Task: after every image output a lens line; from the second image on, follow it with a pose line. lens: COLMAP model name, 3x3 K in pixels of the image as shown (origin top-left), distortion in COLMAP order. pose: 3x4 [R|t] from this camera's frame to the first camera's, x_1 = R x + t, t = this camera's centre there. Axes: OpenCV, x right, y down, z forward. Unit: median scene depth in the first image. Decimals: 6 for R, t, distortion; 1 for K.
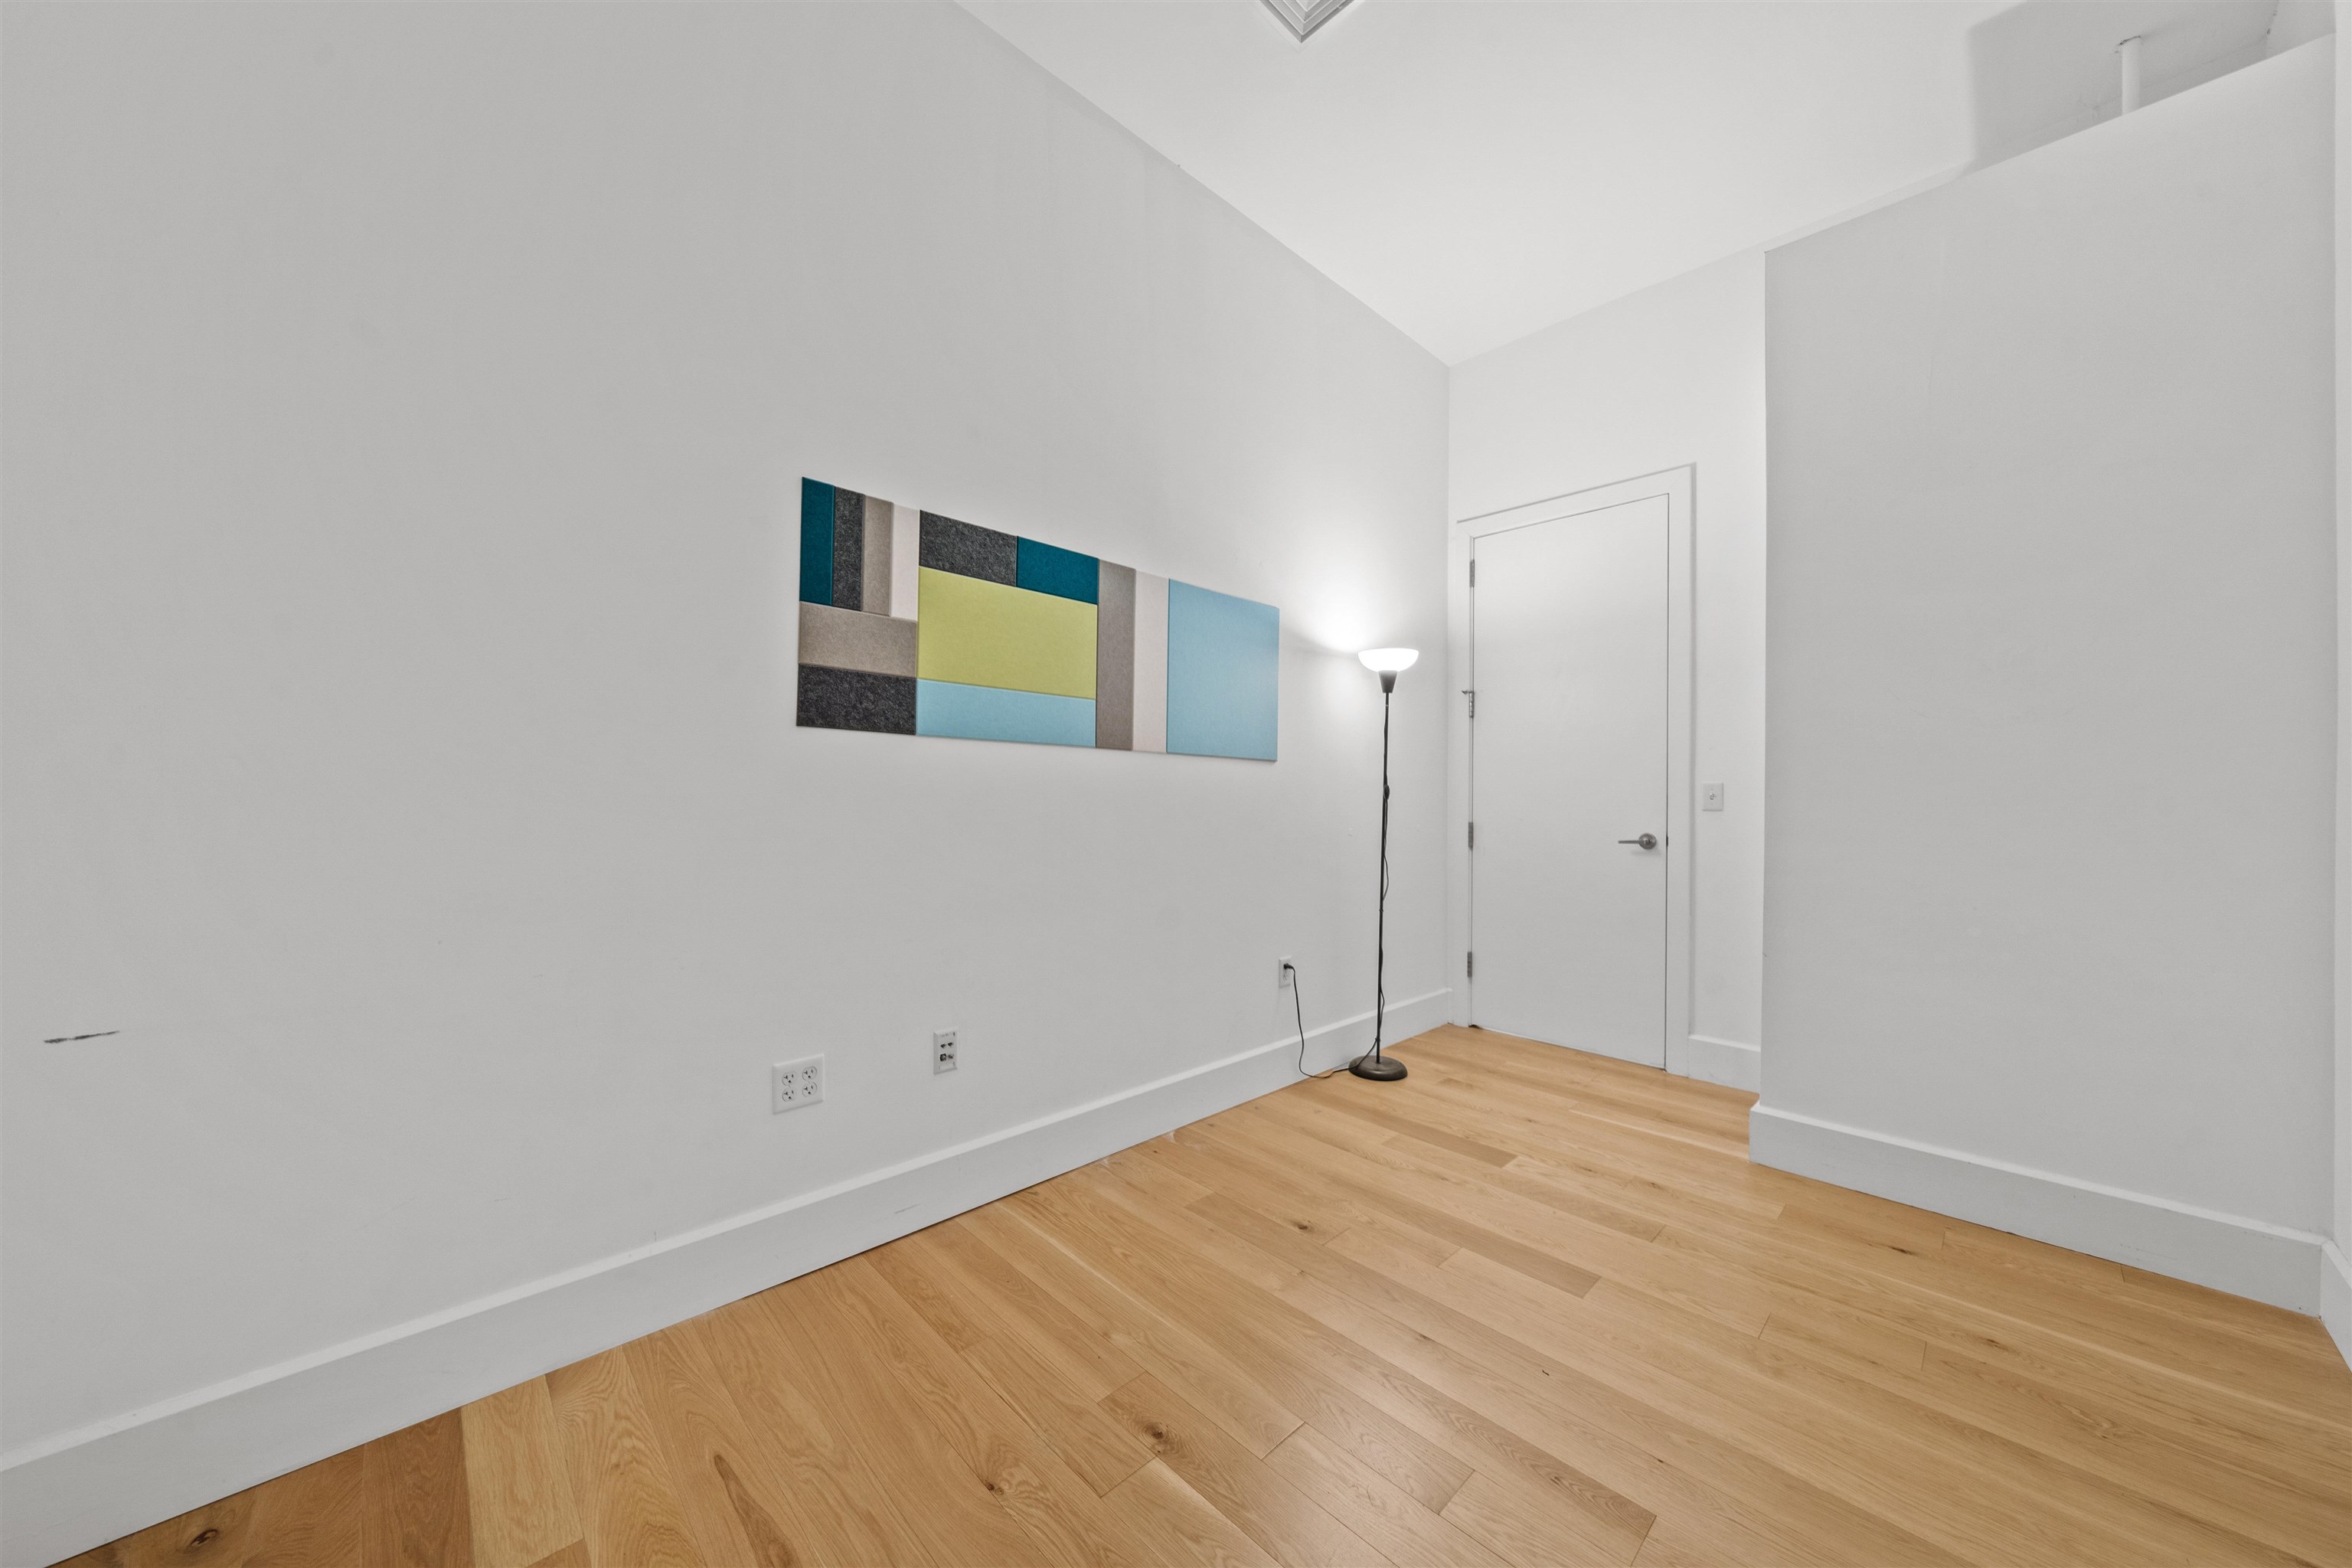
lens RADIAL K [[825.6, 0, 1176.7], [0, 825.6, 780.7], [0, 0, 1]] dist [-0.004976, -0.000150]
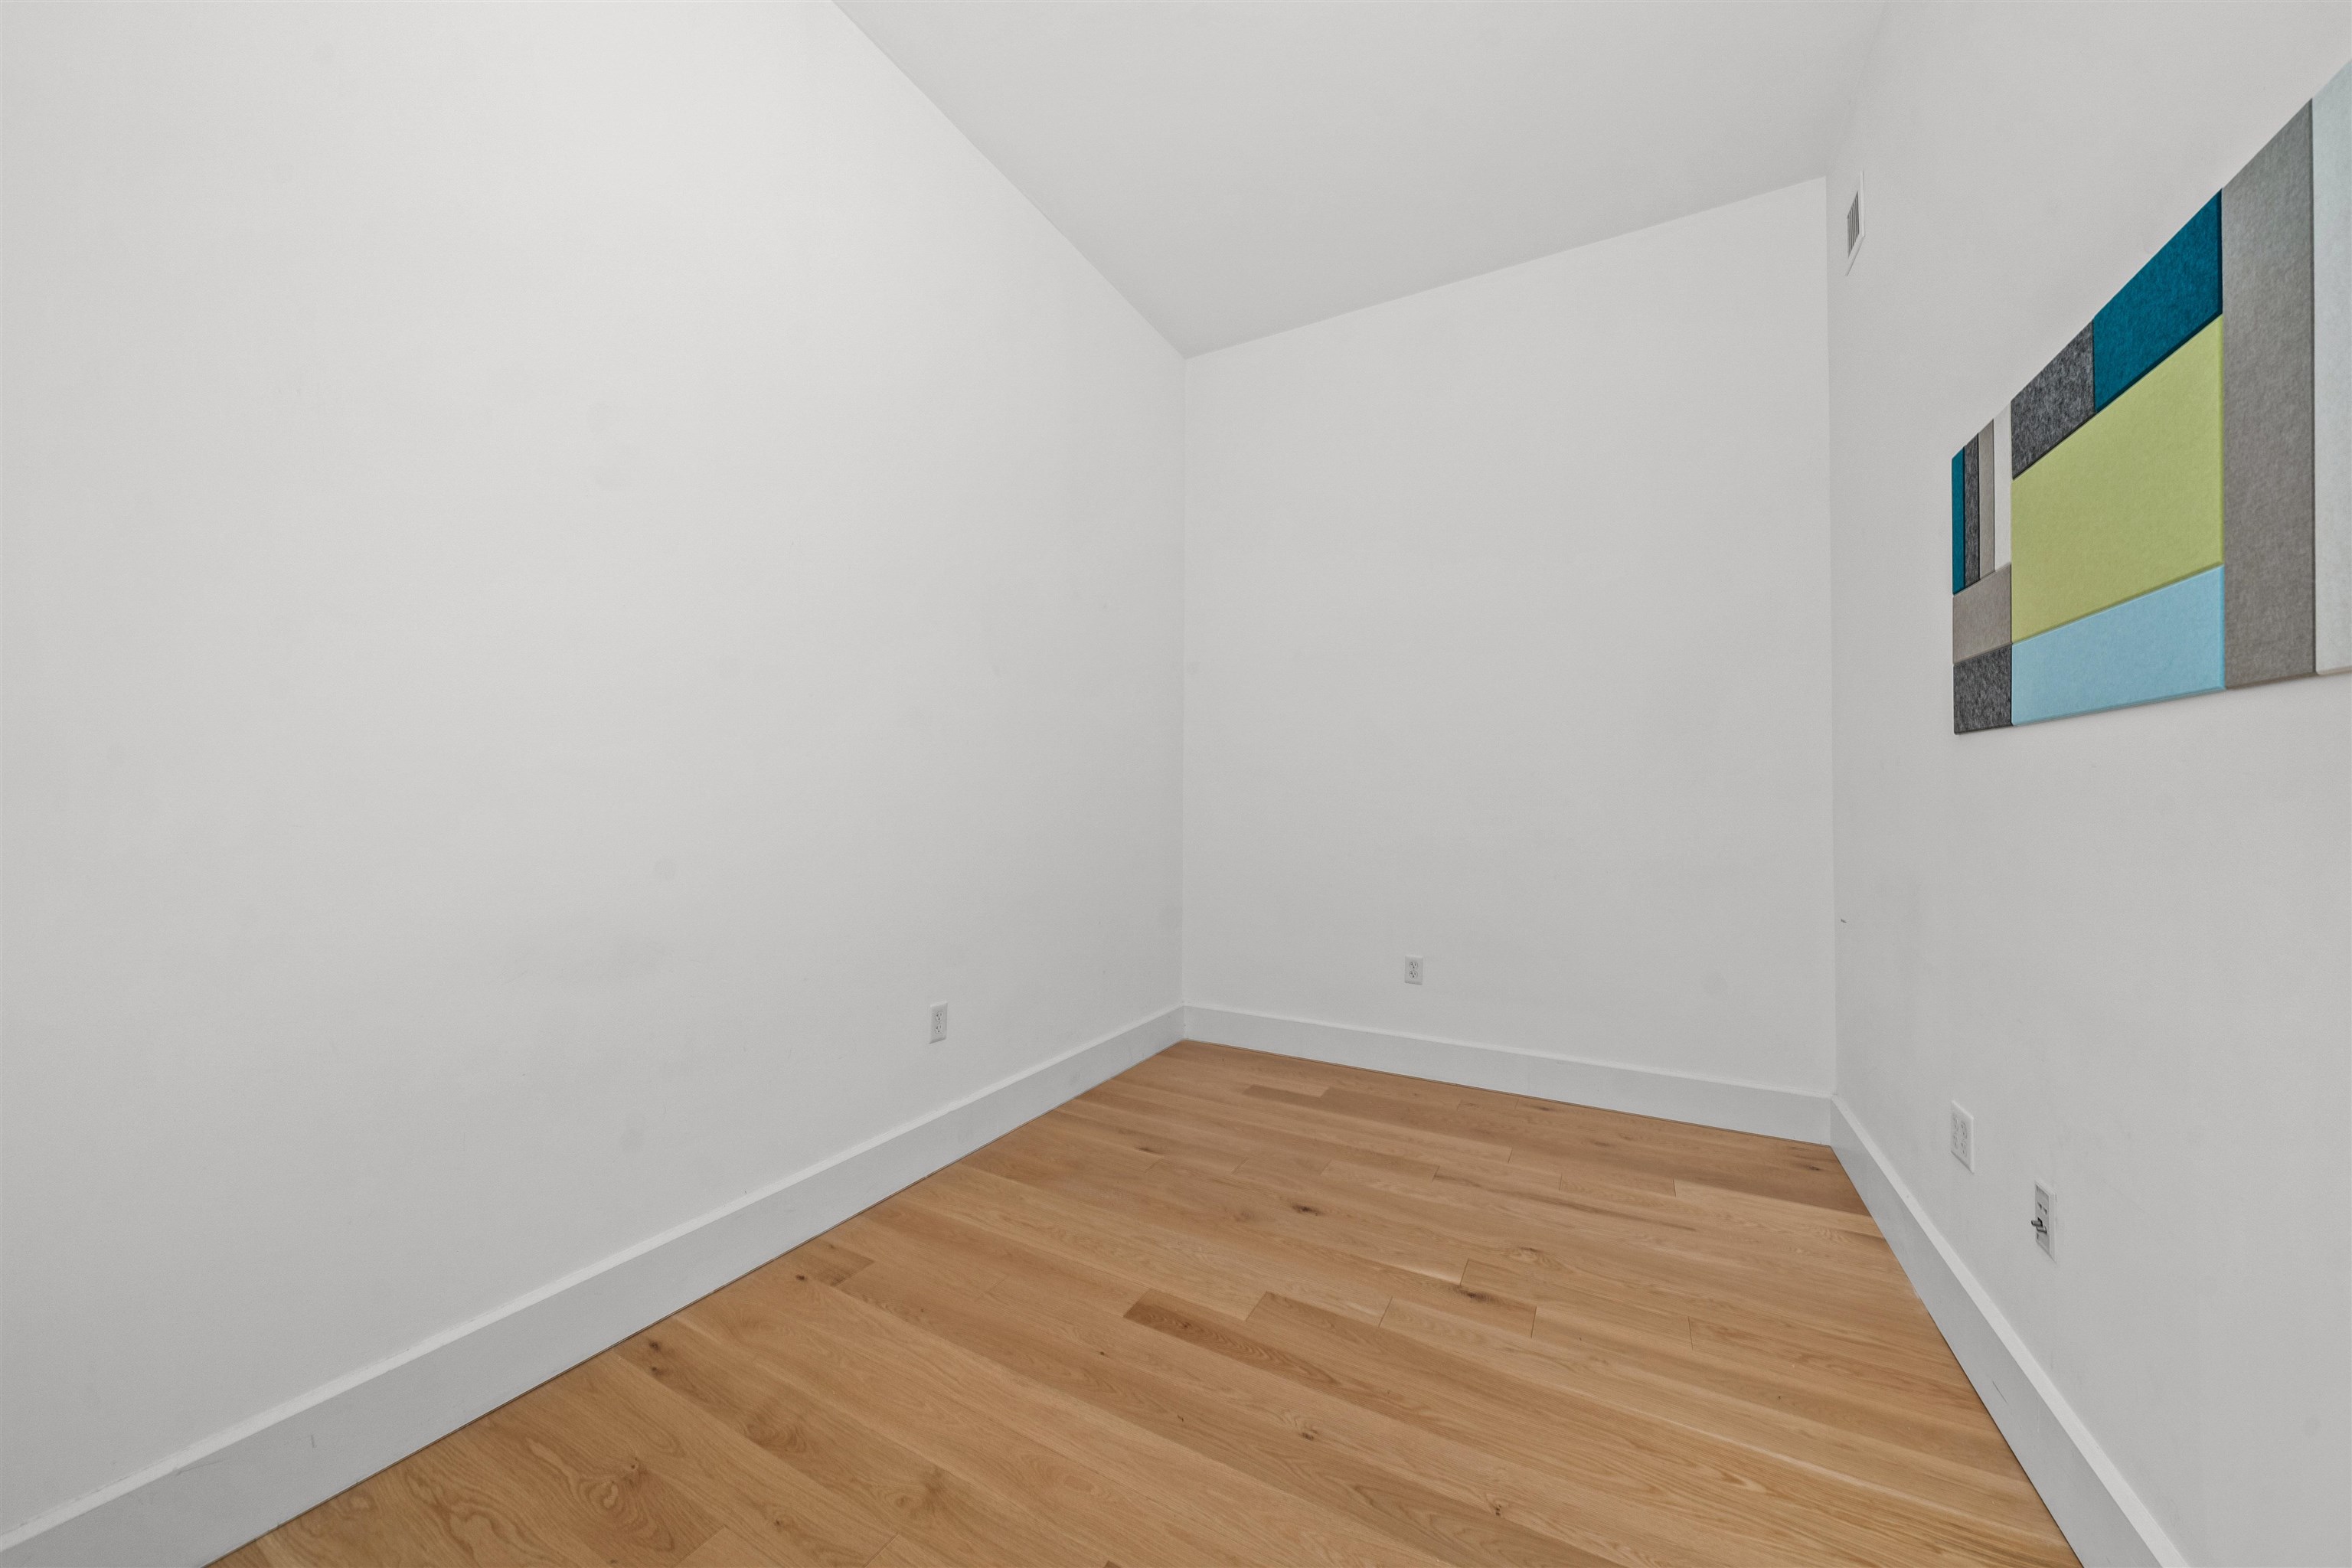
lens RADIAL K [[825.6, 0, 1174.2], [0, 825.6, 792.5], [0, 0, 1]] dist [-0.004976, -0.000150]
pose [[-0.955927, -0.017479, -0.293083, 0.713873], [-0.008892, 0.999492, -0.030605, 0.033957], [0.293469, -0.026650, -0.955597, 1.838294]]
